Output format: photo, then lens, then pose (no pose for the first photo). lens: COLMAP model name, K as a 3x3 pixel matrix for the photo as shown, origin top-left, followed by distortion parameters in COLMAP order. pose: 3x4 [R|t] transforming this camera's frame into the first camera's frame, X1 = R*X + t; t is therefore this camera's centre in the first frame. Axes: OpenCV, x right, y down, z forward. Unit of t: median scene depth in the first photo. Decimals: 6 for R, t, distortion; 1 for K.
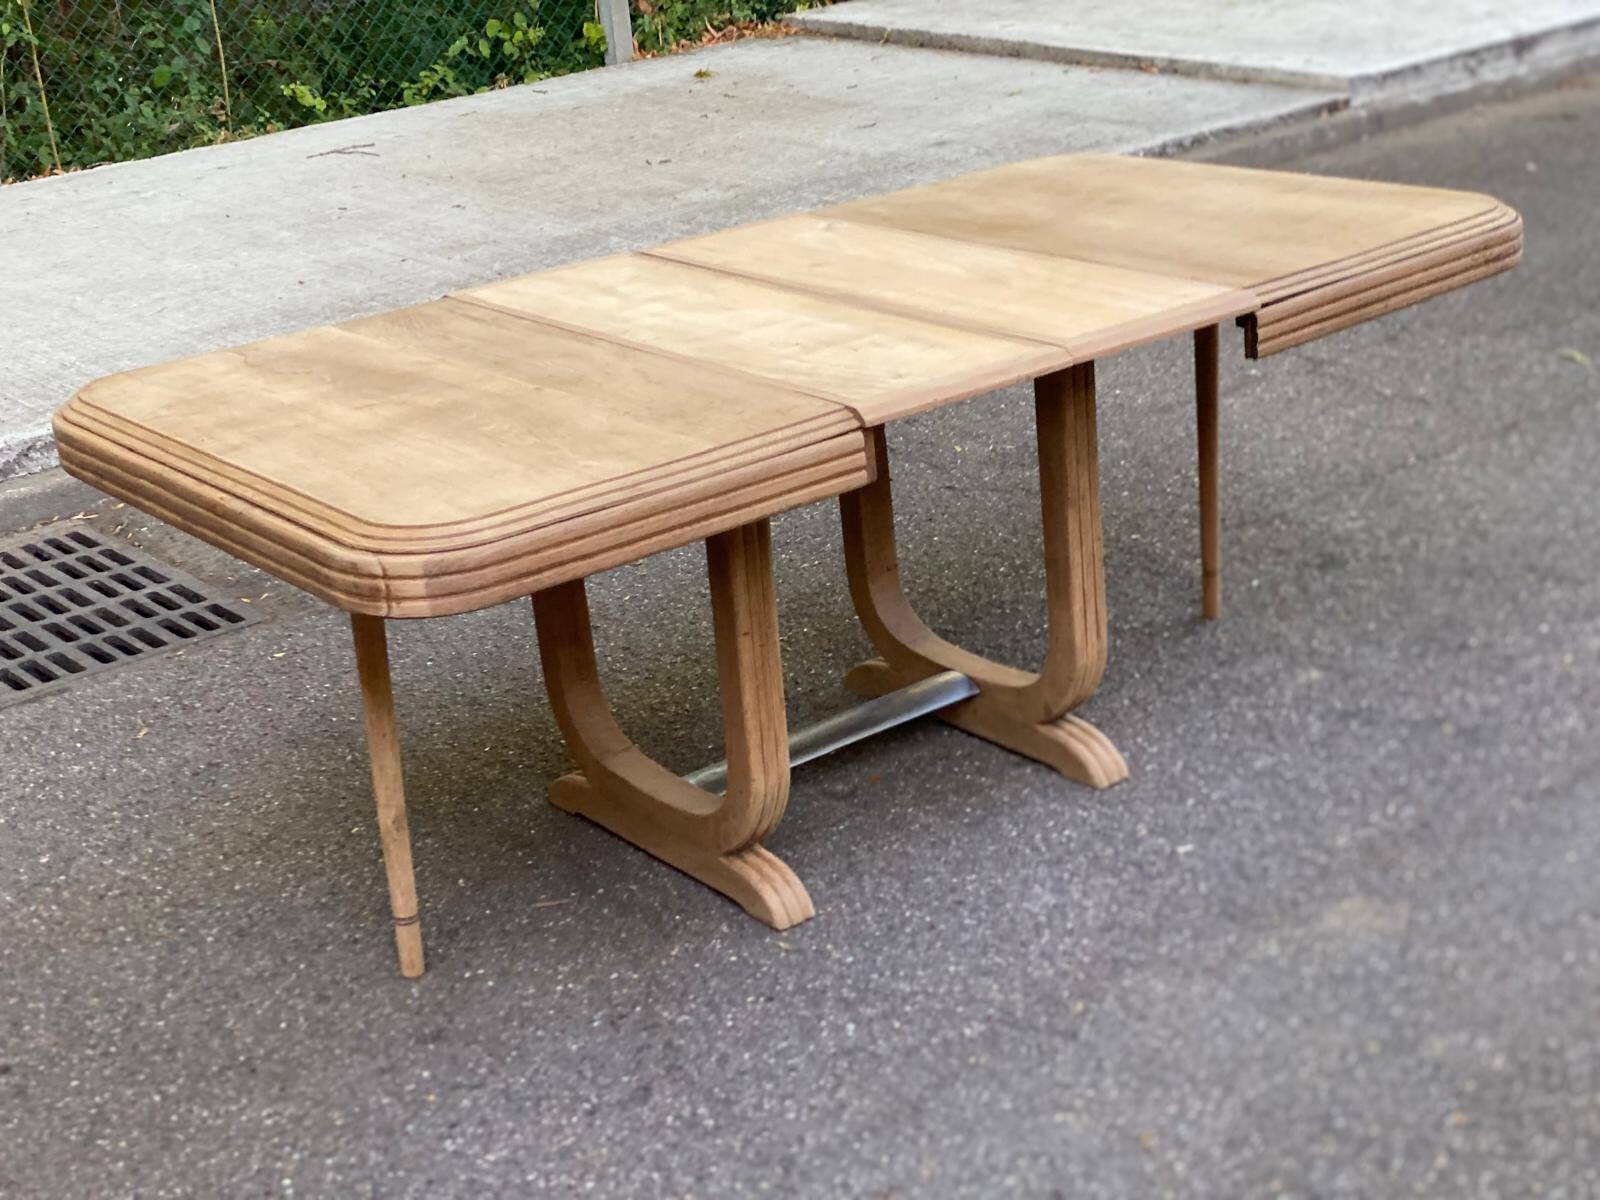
lens RADIAL K [[2410.7, 0, 791.5], [0, 2410.7, 593.4], [0, 0, 1]] dist [0.220600, -0.520838]
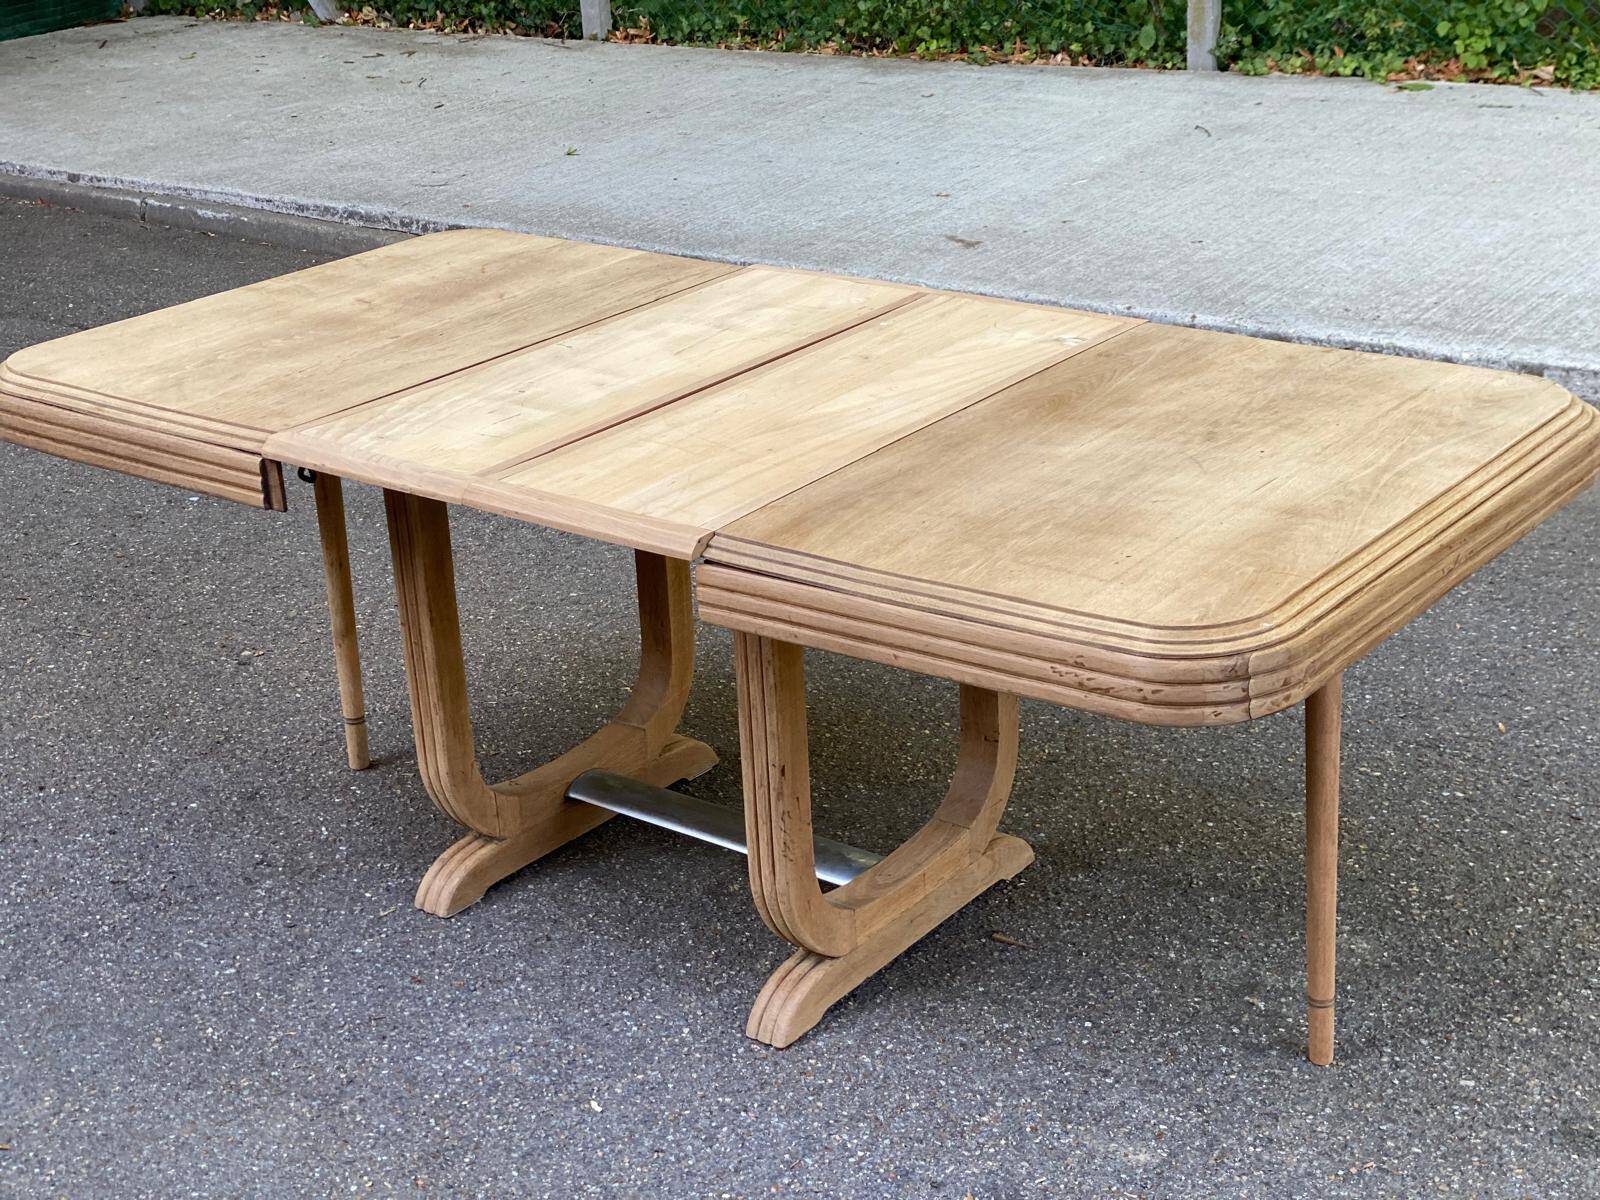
lens RADIAL K [[2390.8, 0, 804.6], [0, 2390.8, 581.0], [0, 0, 1]] dist [0.219390, -0.625104]
pose [[0.258442, 0.413251, -0.873173, 0.372779], [-0.315318, 0.890461, 0.328106, -0.159317], [0.913117, 0.190531, 0.360438, 0.316525]]
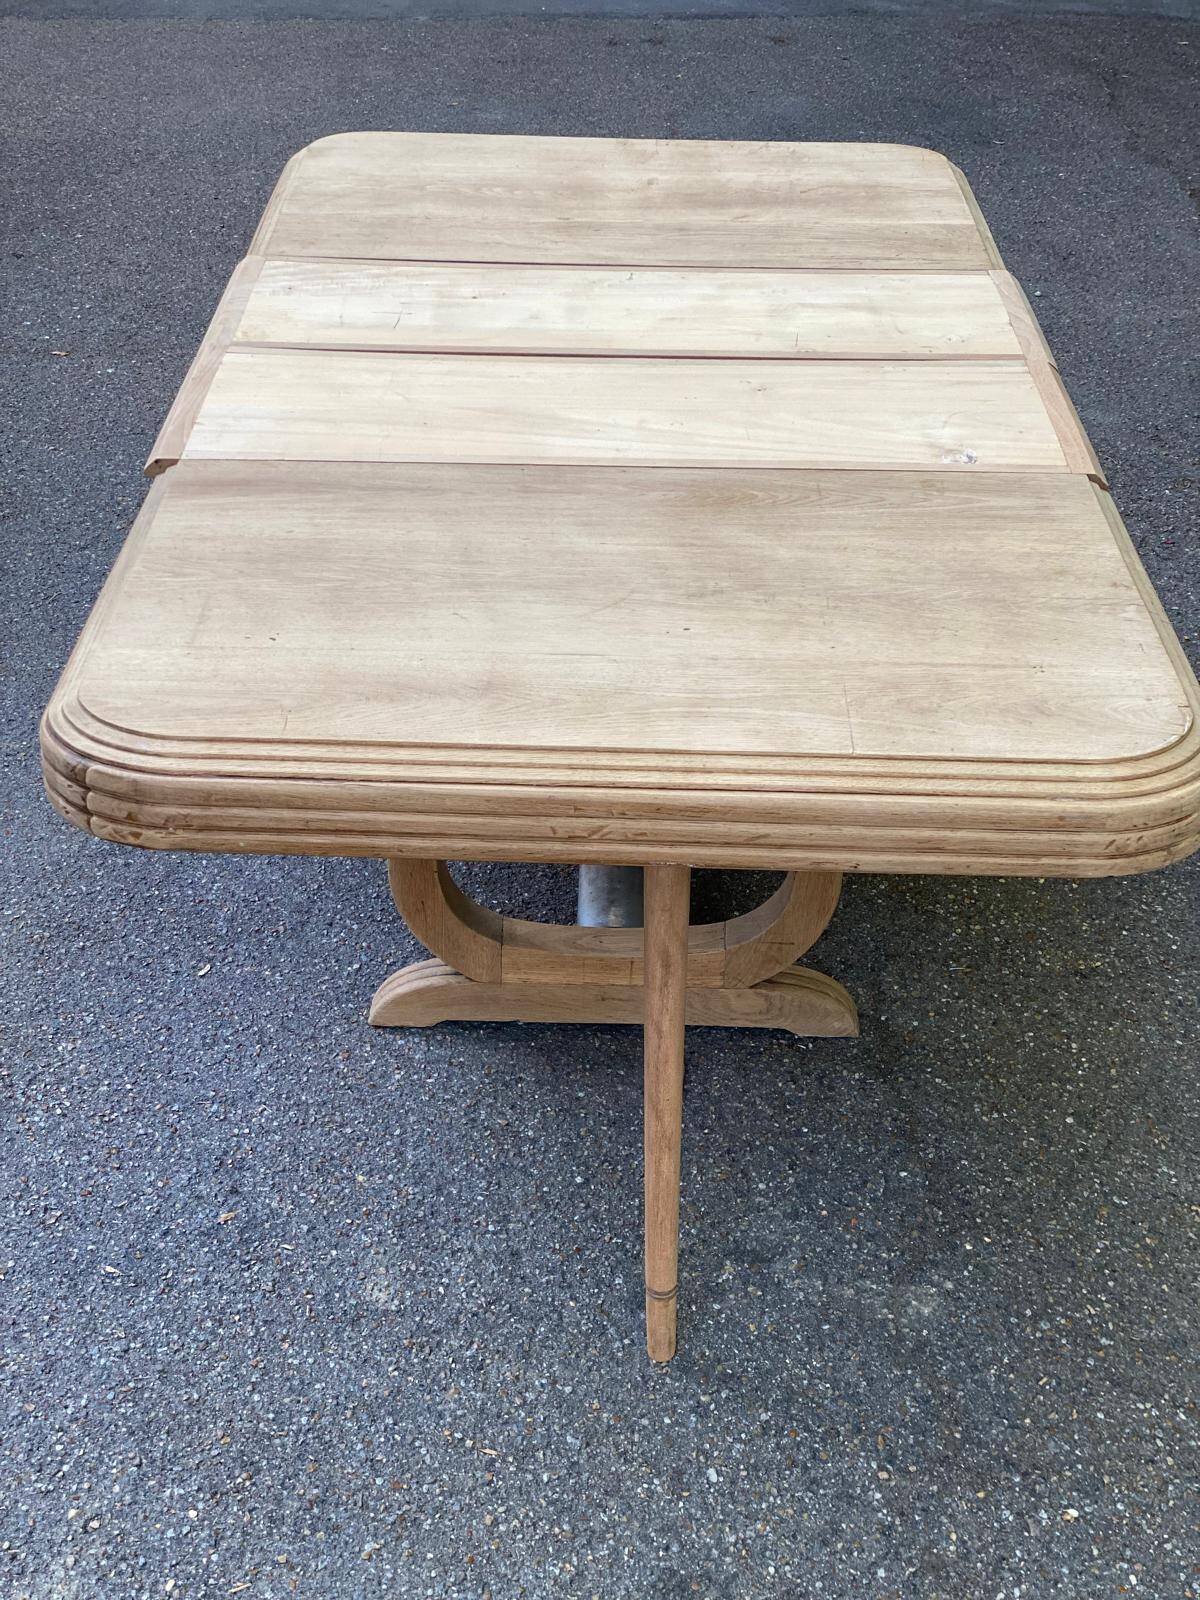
lens RADIAL K [[2390.8, 0, 600.0], [0, 2390.8, 800.0], [0, 0, 1]] dist [0.219390, -0.625104]
pose [[-0.625376, 0.442663, -0.642615, 0.268186], [-0.243161, 0.671968, 0.699522, -0.259063], [0.741470, 0.593724, -0.312594, 0.590123]]
